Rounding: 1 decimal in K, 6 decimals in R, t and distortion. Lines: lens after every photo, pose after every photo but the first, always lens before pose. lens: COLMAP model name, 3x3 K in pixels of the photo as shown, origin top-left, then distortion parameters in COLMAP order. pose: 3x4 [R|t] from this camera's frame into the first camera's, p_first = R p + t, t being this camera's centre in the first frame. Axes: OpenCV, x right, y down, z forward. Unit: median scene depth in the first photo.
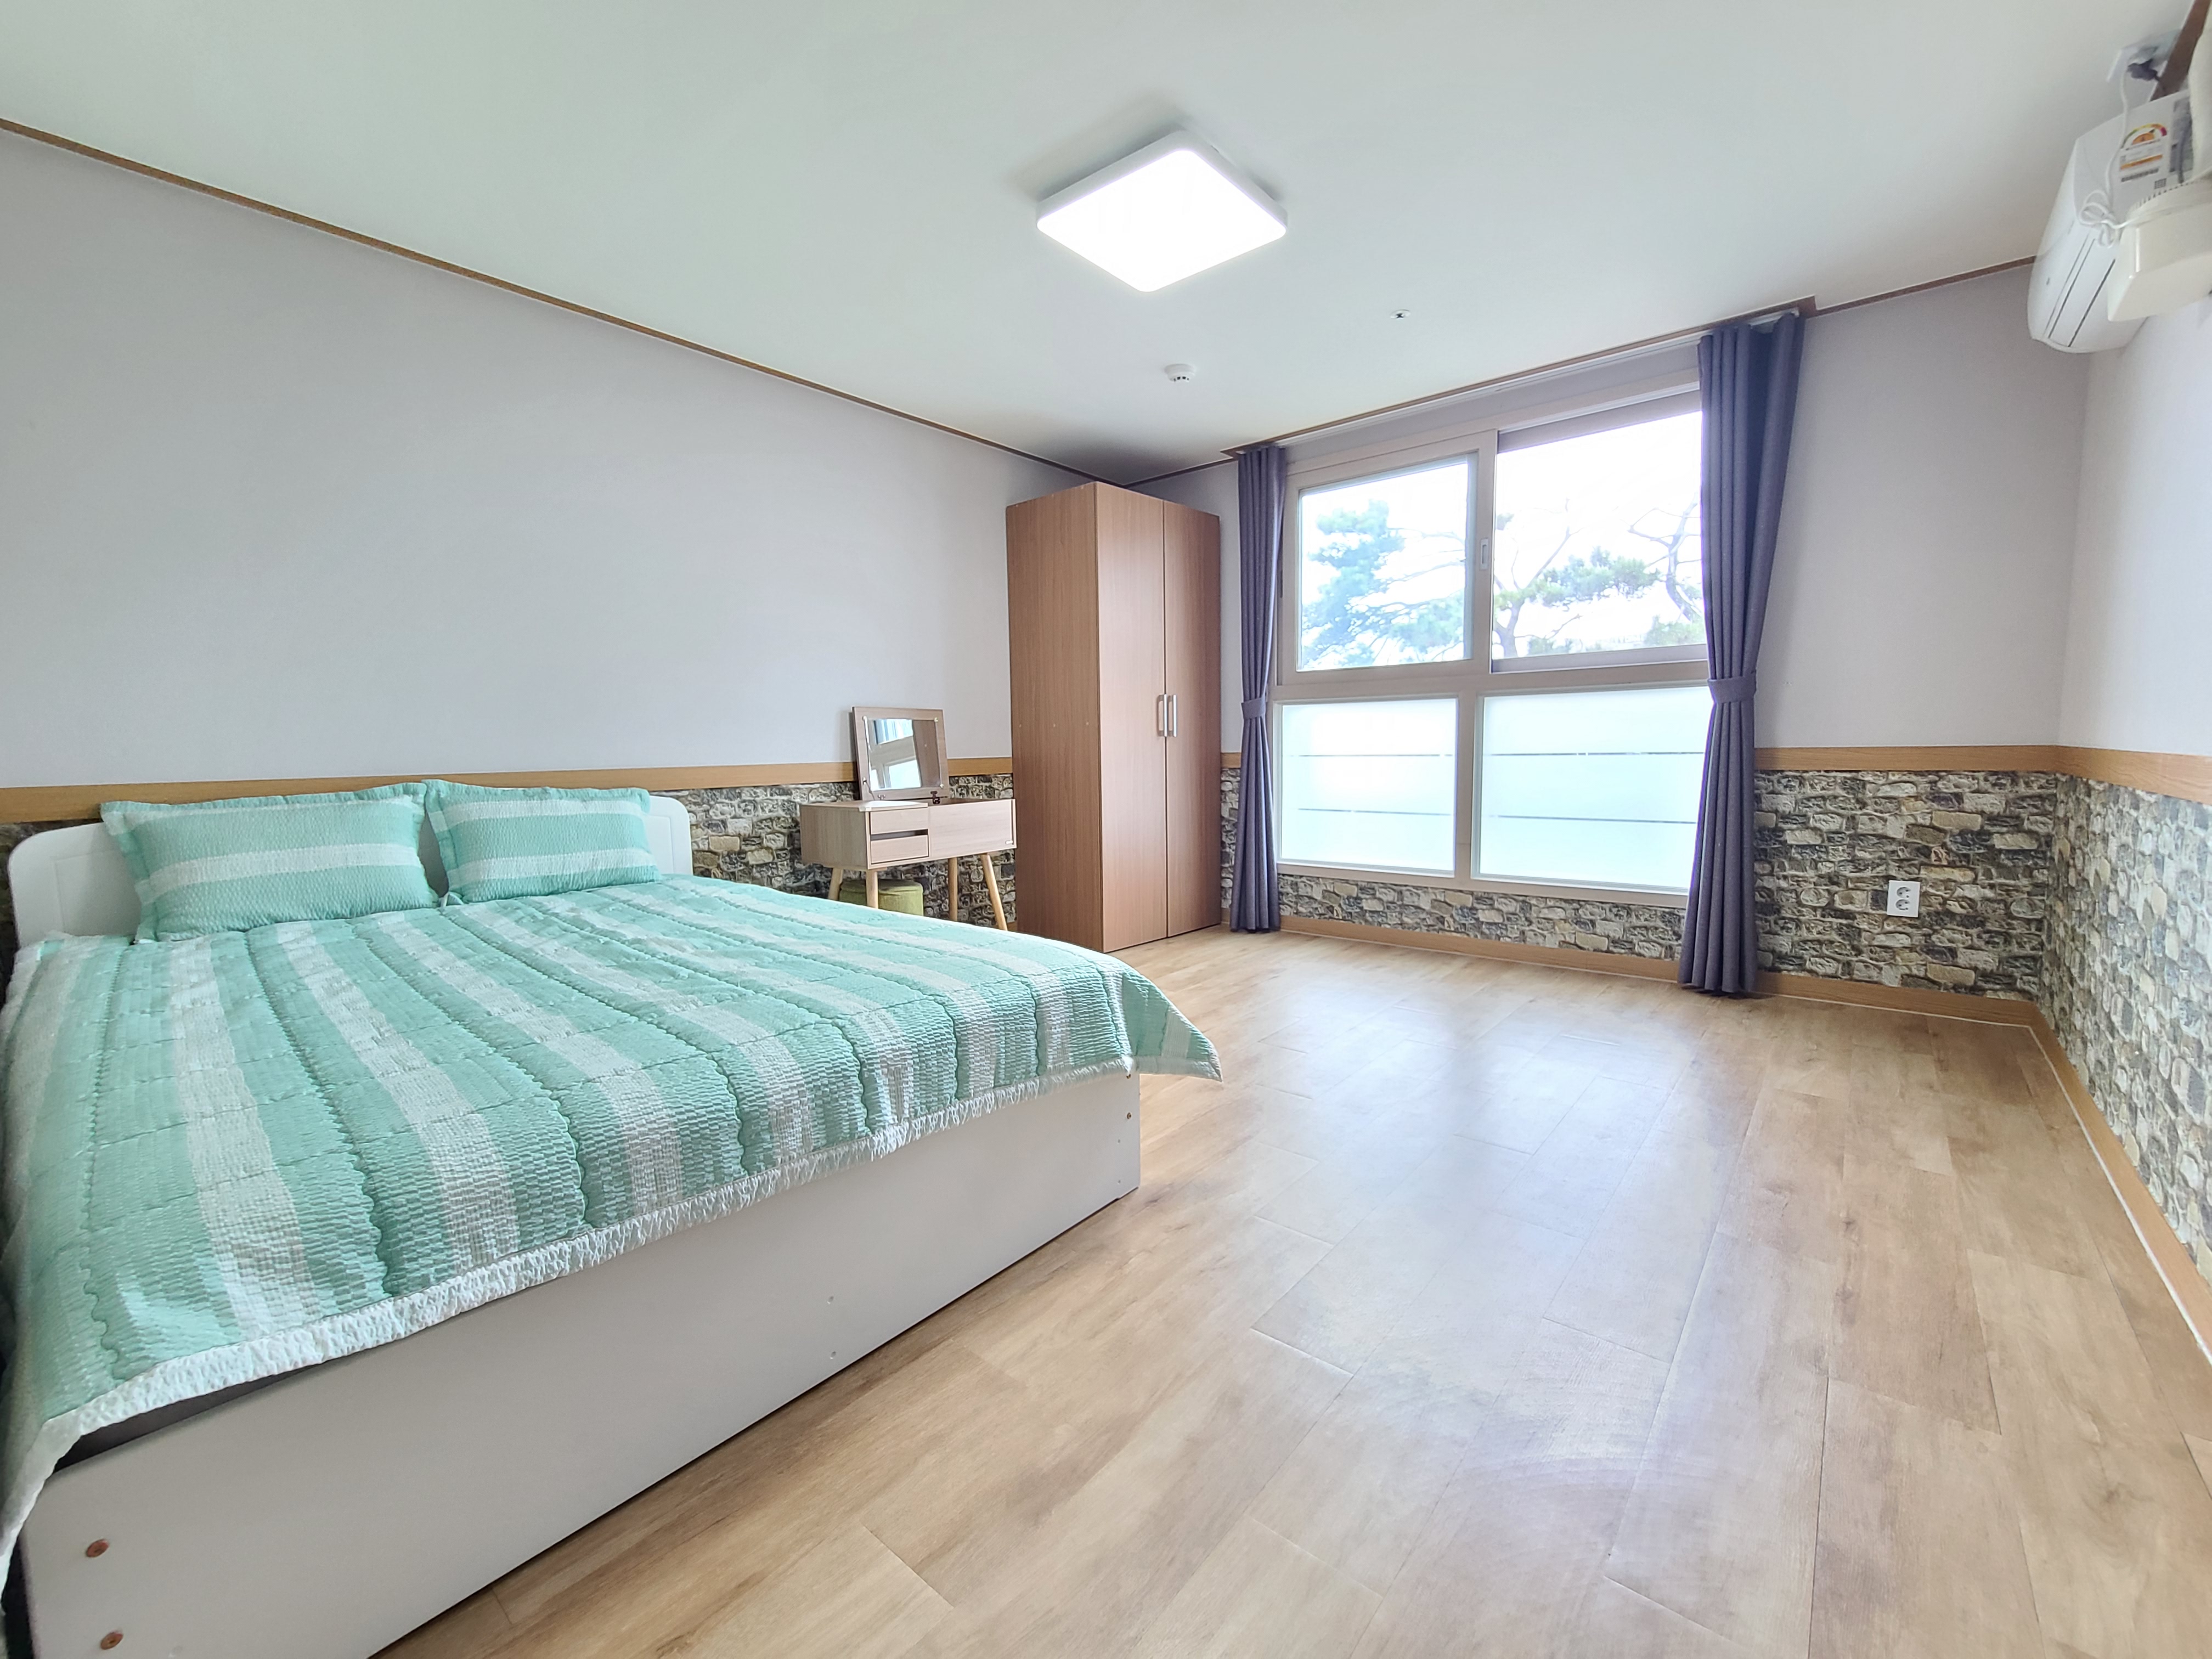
lens RADIAL K [[891.0, 0, 1106.0], [0, 891.0, 829.5], [0, 0, 1]] dist [0.000816, 0.000628]
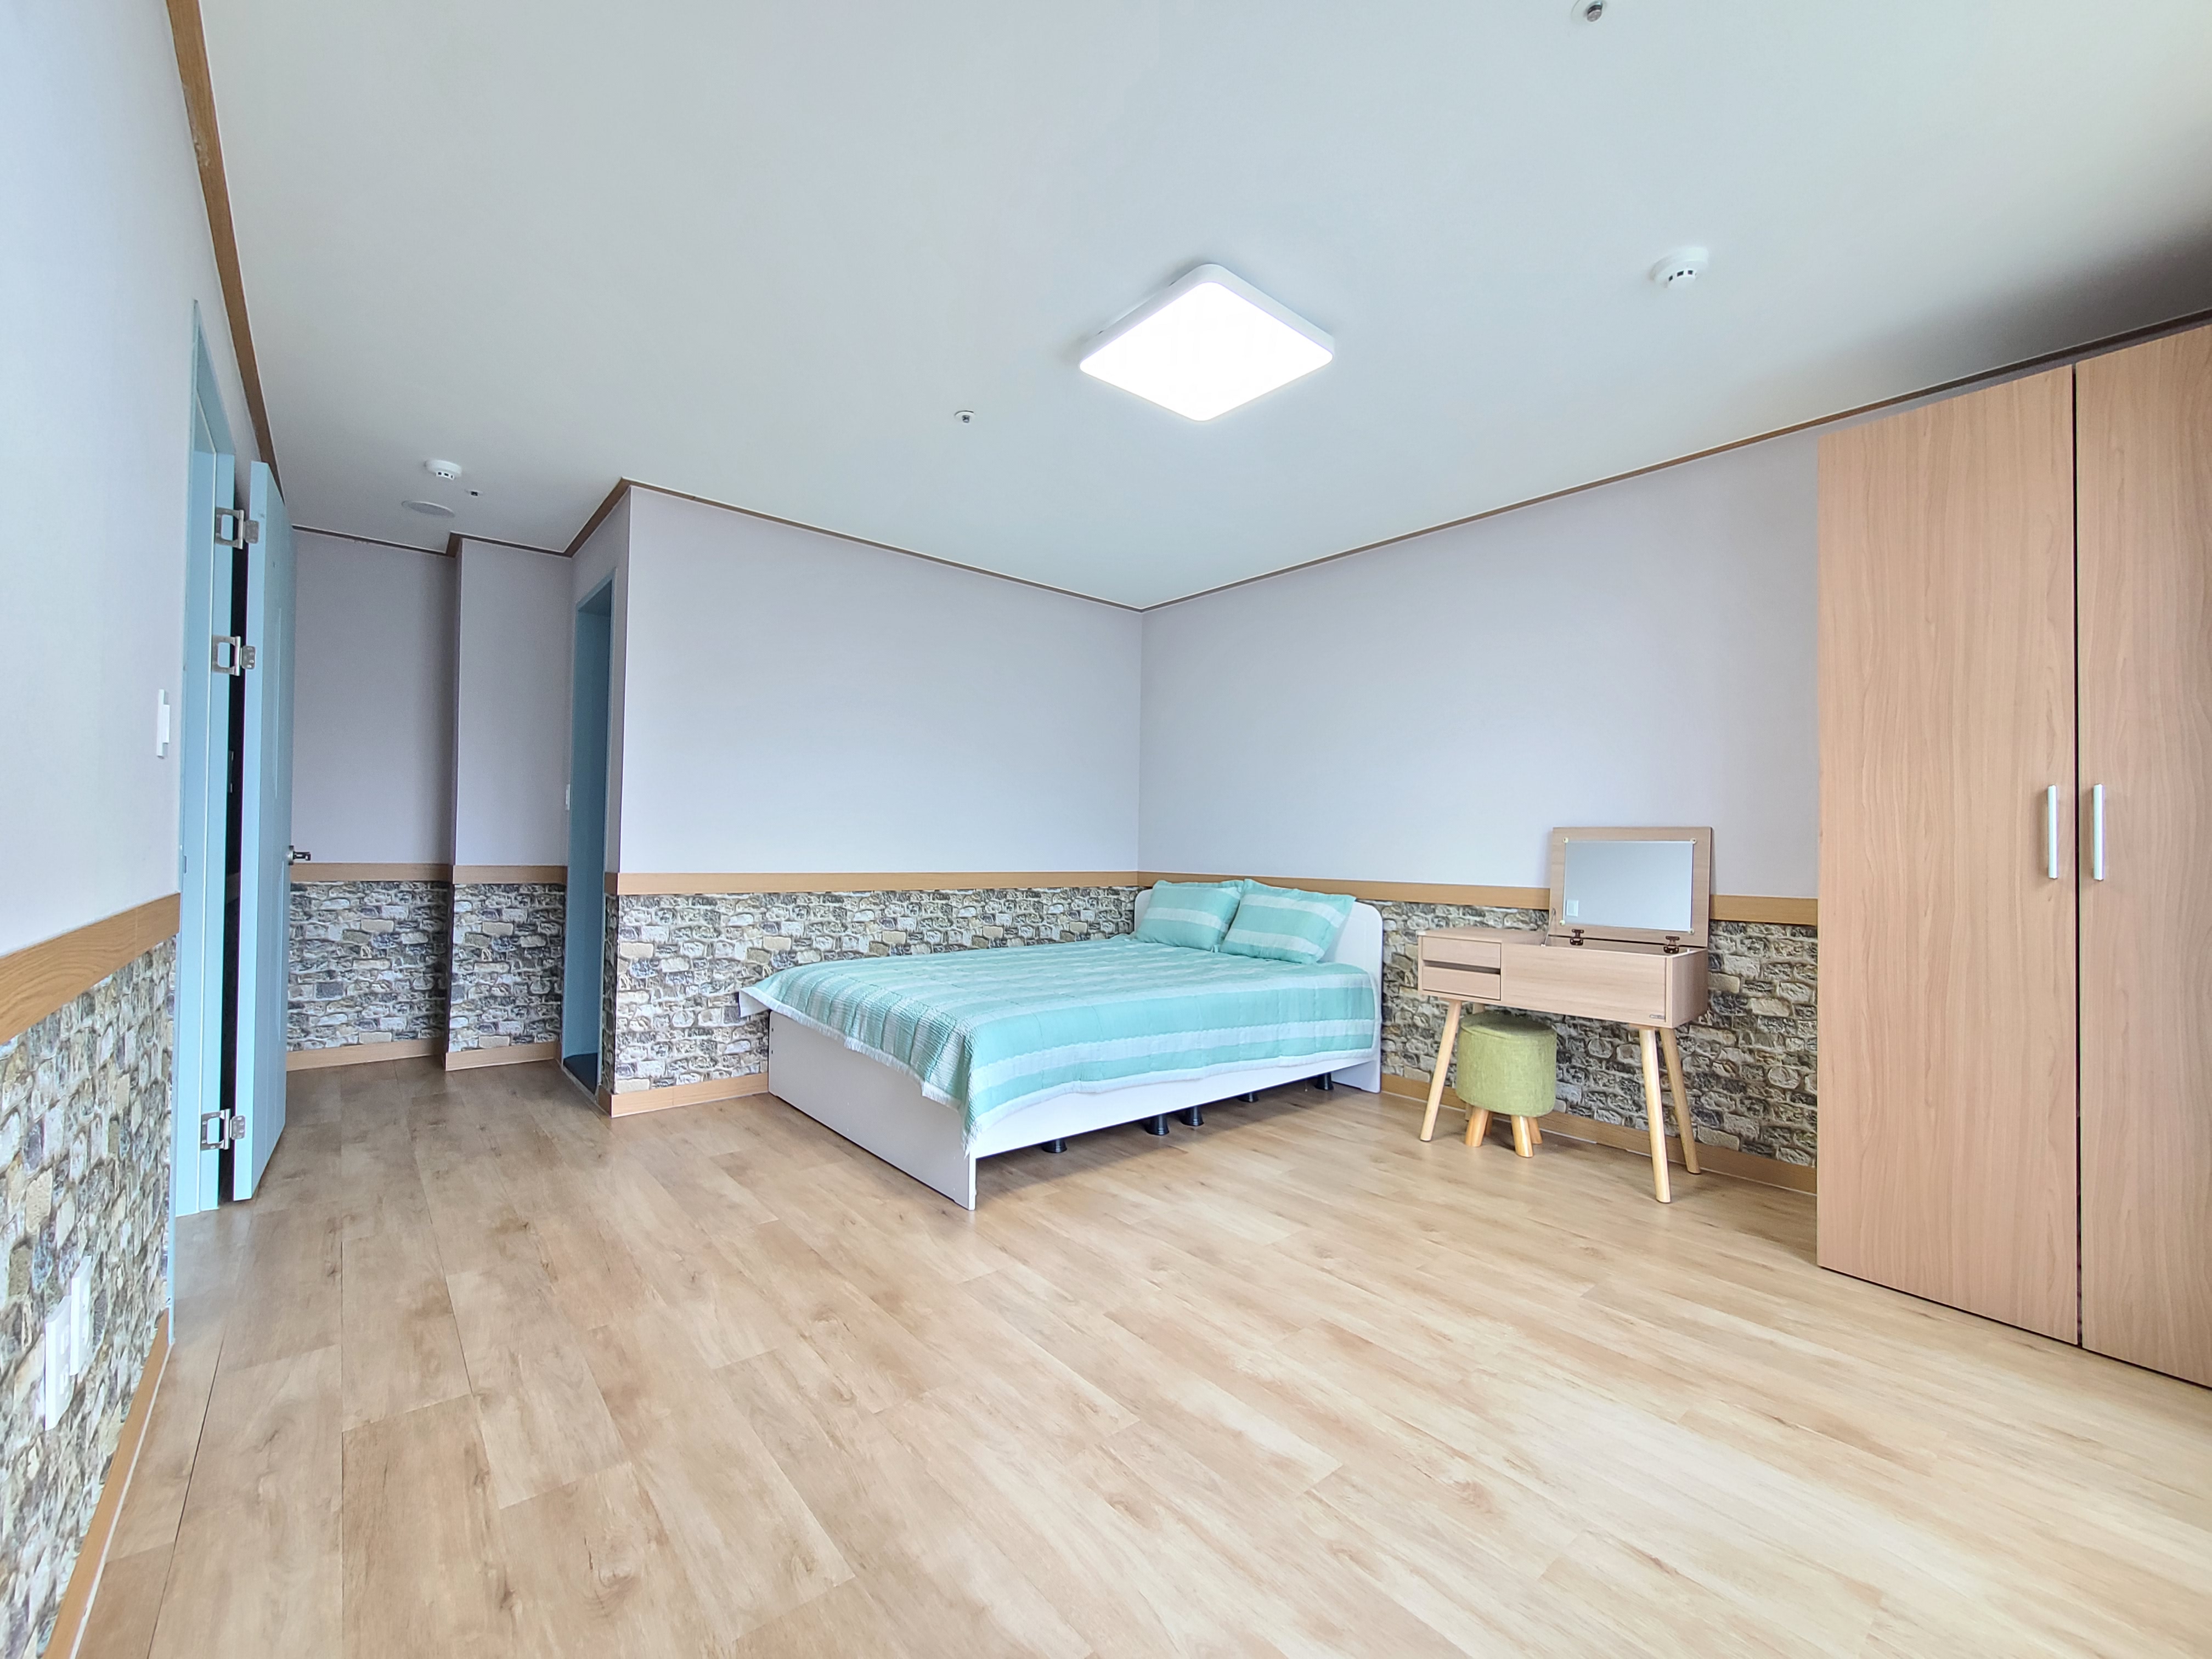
lens RADIAL K [[891.0, 0, 1106.0], [0, 891.0, 829.5], [0, 0, 1]] dist [0.000816, 0.000628]
pose [[-0.153289, -0.008493, -0.988145, 1.604041], [-0.105980, 0.994337, 0.007894, -0.226509], [0.982482, 0.105934, -0.153321, 1.659063]]
